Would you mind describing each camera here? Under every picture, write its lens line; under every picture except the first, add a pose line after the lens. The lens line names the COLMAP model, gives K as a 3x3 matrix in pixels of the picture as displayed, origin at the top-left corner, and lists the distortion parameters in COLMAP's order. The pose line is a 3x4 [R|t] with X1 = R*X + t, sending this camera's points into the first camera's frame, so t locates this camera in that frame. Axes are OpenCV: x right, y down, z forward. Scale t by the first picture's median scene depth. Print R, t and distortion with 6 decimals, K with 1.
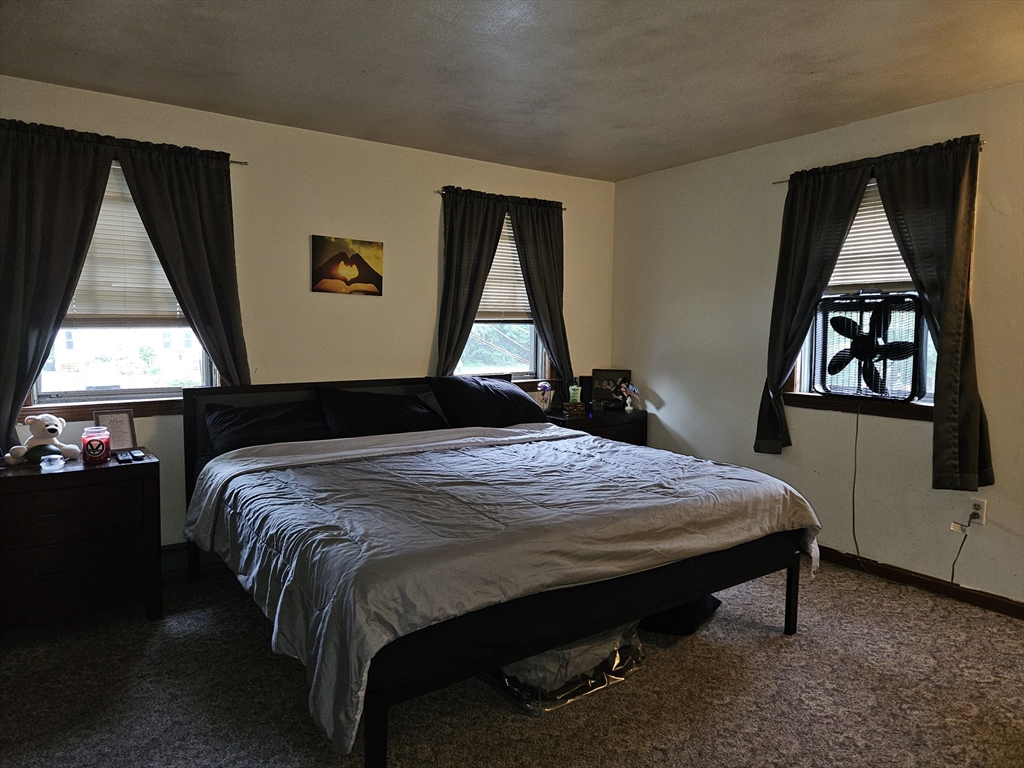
lens RADIAL K [[680.7, 0, 512.2], [0, 680.7, 384.0], [0, 0, 1]] dist [0.028121, -0.017343]
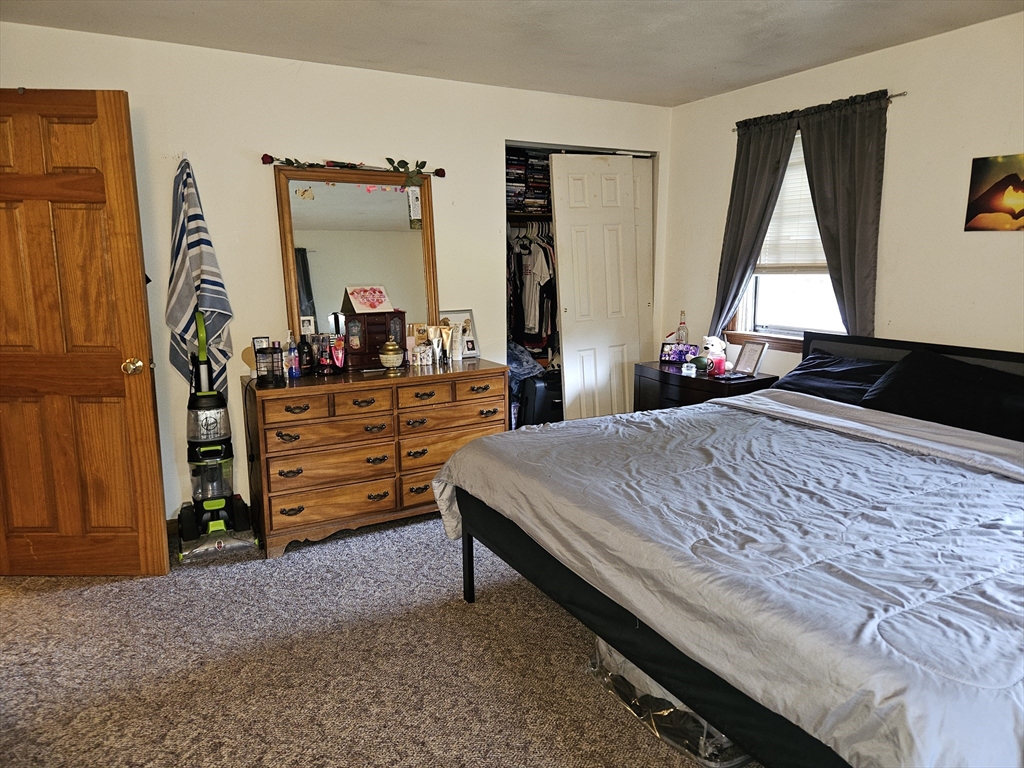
lens RADIAL K [[680.7, 0, 511.4], [0, 680.7, 382.6], [0, 0, 1]] dist [0.028121, -0.017343]
pose [[-0.106276, 0.175977, -0.978641, 0.648273], [-0.071023, 0.980357, 0.183999, -0.079101], [0.991797, 0.089061, -0.091690, 0.620208]]
